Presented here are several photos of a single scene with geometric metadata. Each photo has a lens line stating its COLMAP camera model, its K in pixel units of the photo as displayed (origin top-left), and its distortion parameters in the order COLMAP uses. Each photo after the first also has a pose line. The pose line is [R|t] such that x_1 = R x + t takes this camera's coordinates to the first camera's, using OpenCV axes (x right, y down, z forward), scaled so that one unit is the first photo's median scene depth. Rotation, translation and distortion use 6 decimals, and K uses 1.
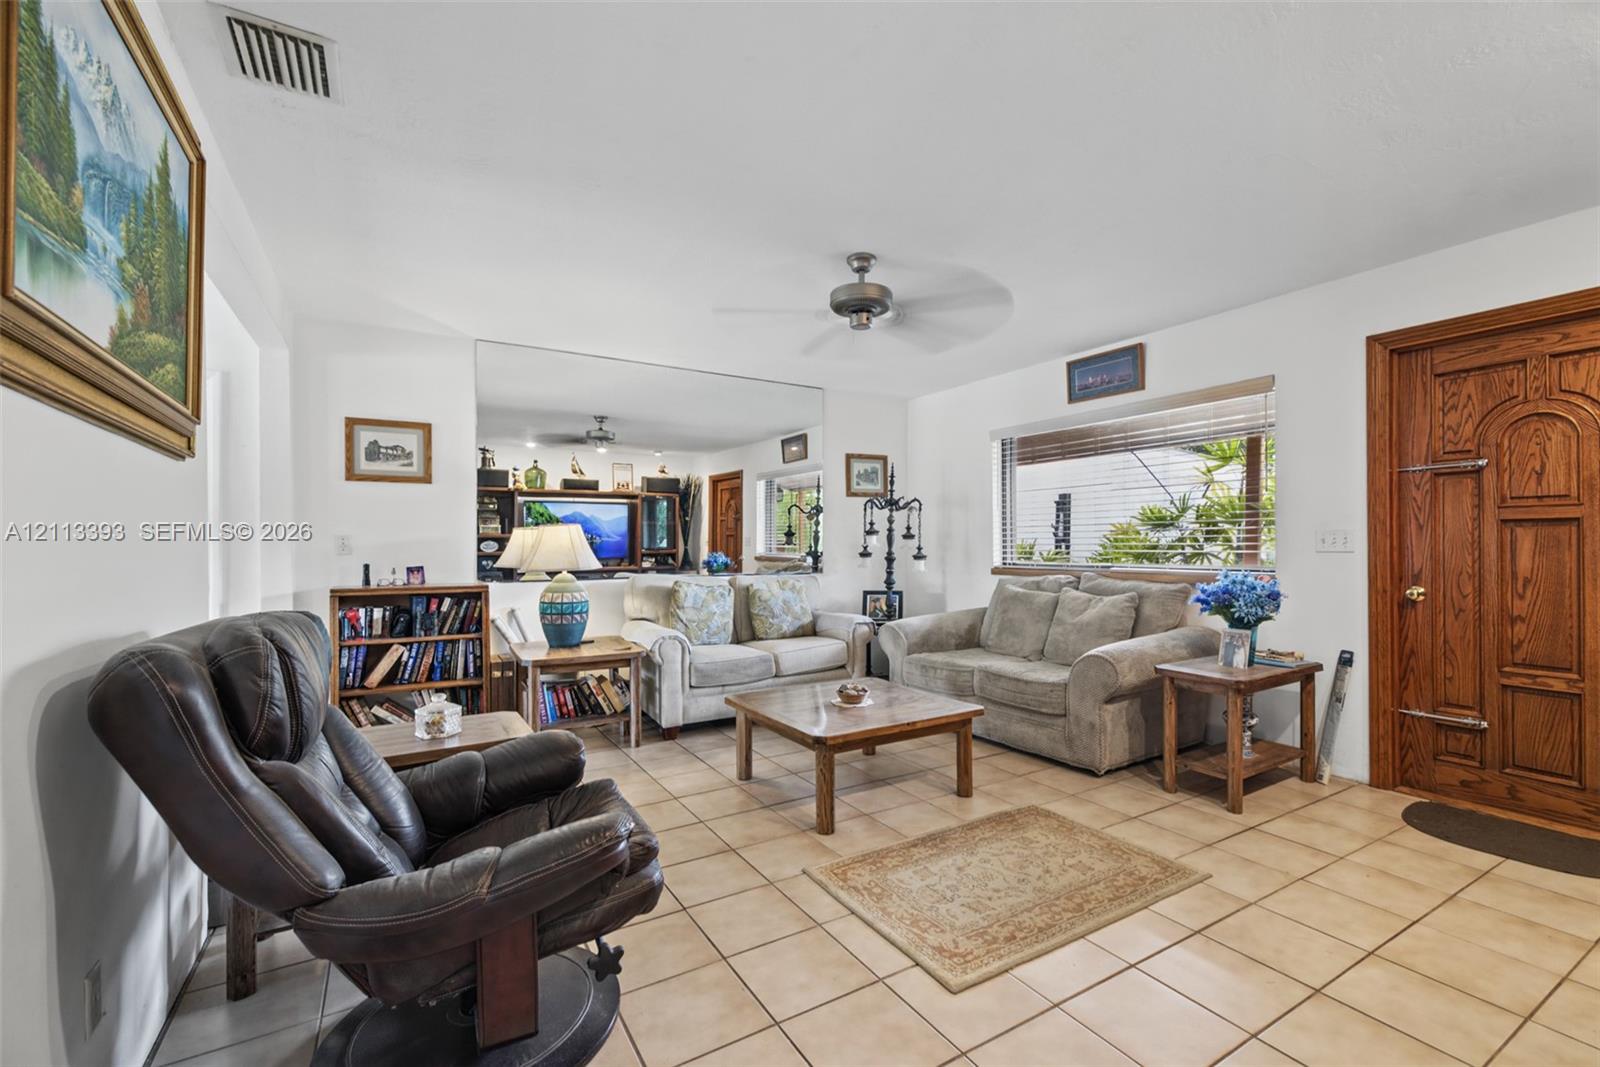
lens RADIAL K [[685.1, 0, 813.6], [0, 685.1, 543.9], [0, 0, 1]] dist [0.001784, -0.000238]
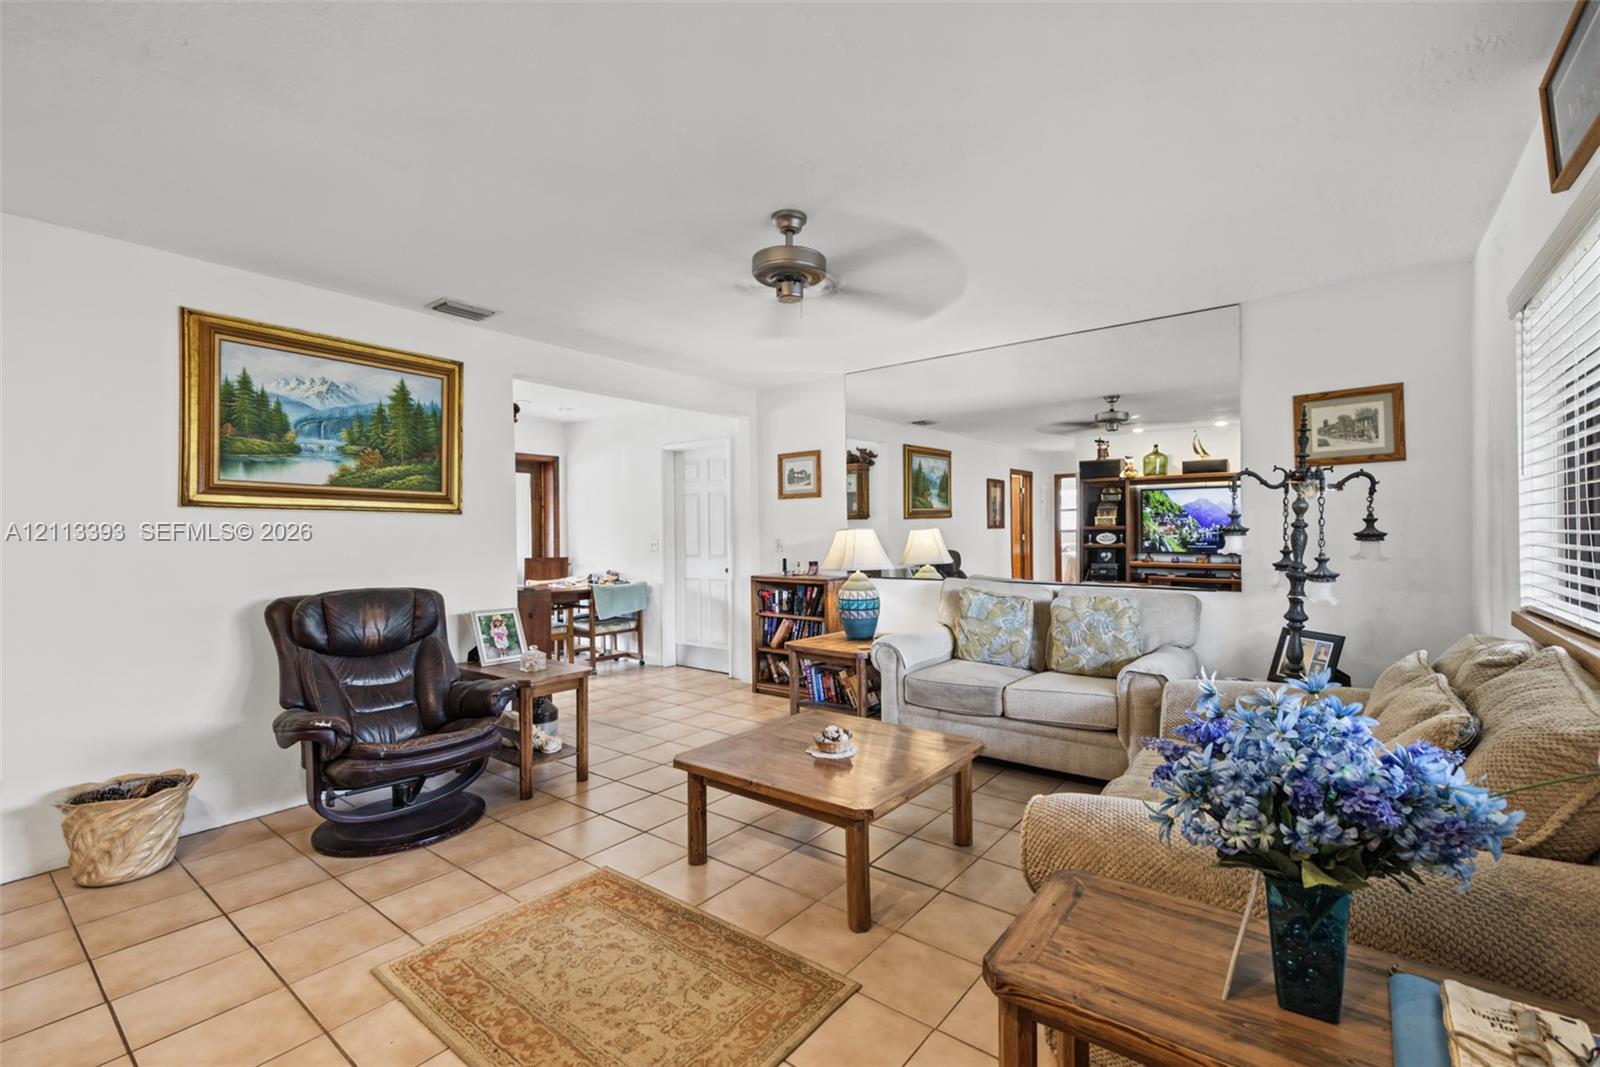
lens RADIAL K [[697.2, 0, 829.2], [0, 697.2, 533.8], [0, 0, 1]] dist [0.011638, 0.000074]
pose [[0.359549, 0.000960, -0.933126, 0.664892], [0.010082, 0.999937, 0.004913, -0.025791], [0.933072, -0.011175, 0.359517, 0.554167]]
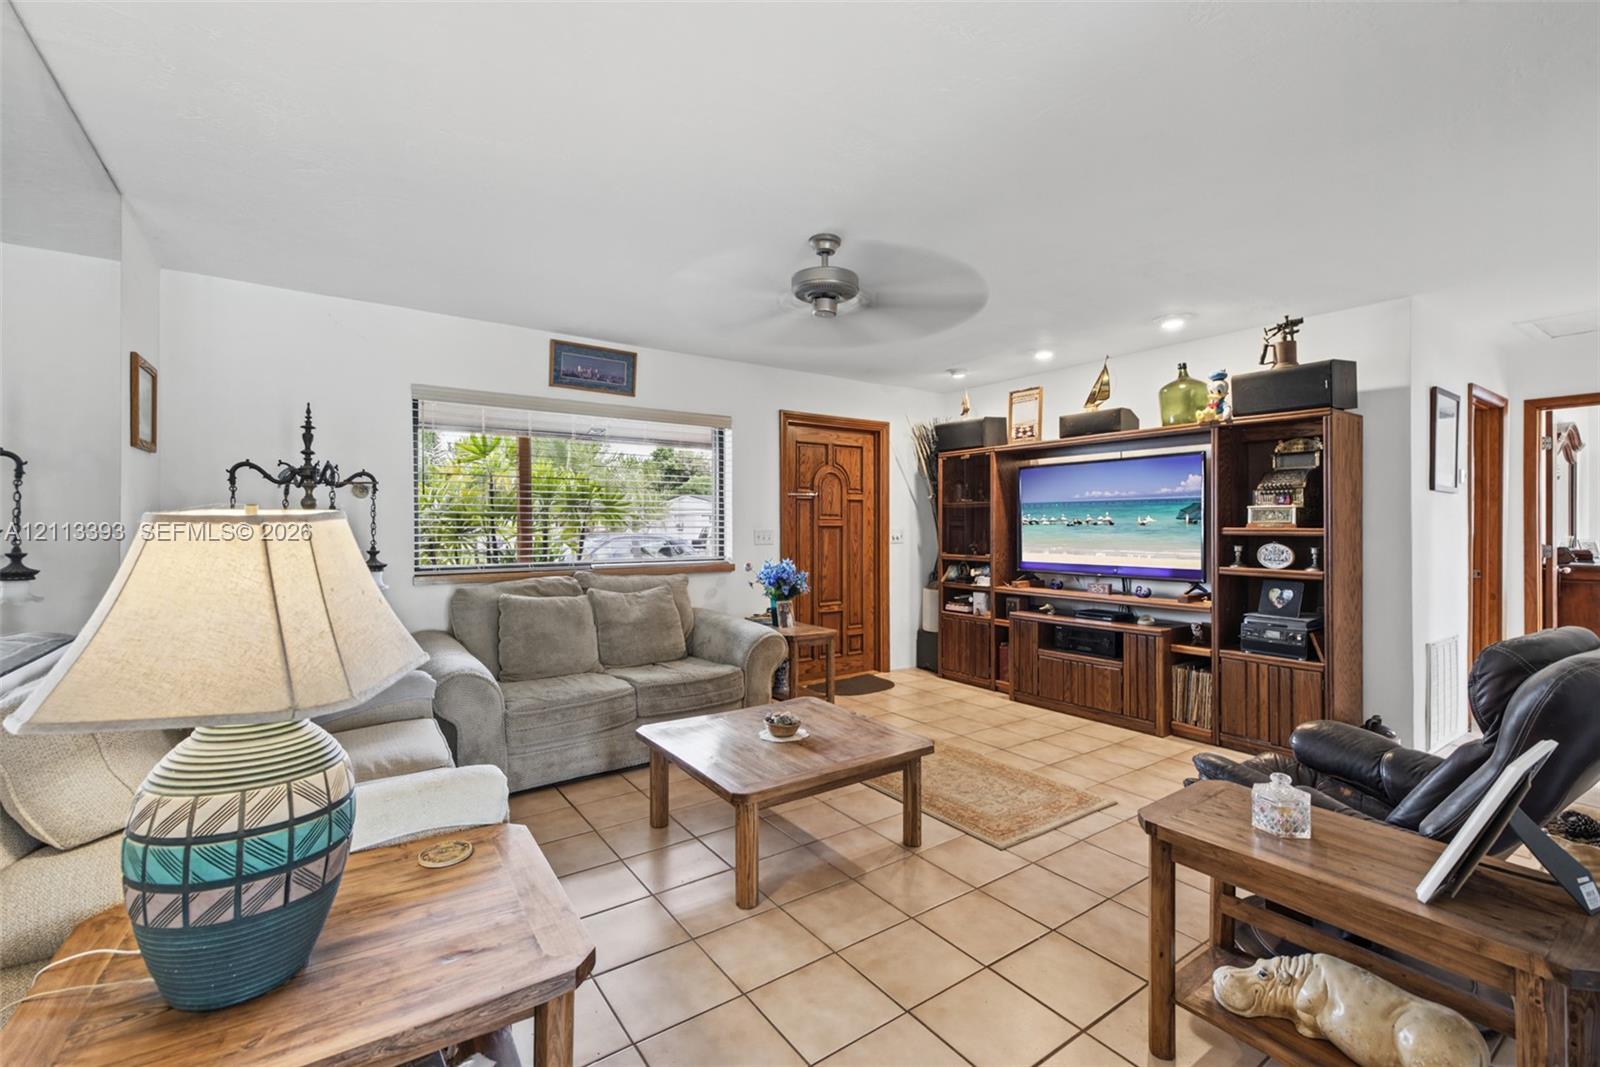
lens RADIAL K [[697.2, 0, 829.2], [0, 697.2, 533.8], [0, 0, 1]] dist [0.011638, 0.000074]
pose [[-0.083443, -0.010448, 0.996458, -0.651066], [-0.002243, 0.999944, 0.010297, -0.023605], [-0.996510, -0.001376, -0.083462, 0.808925]]
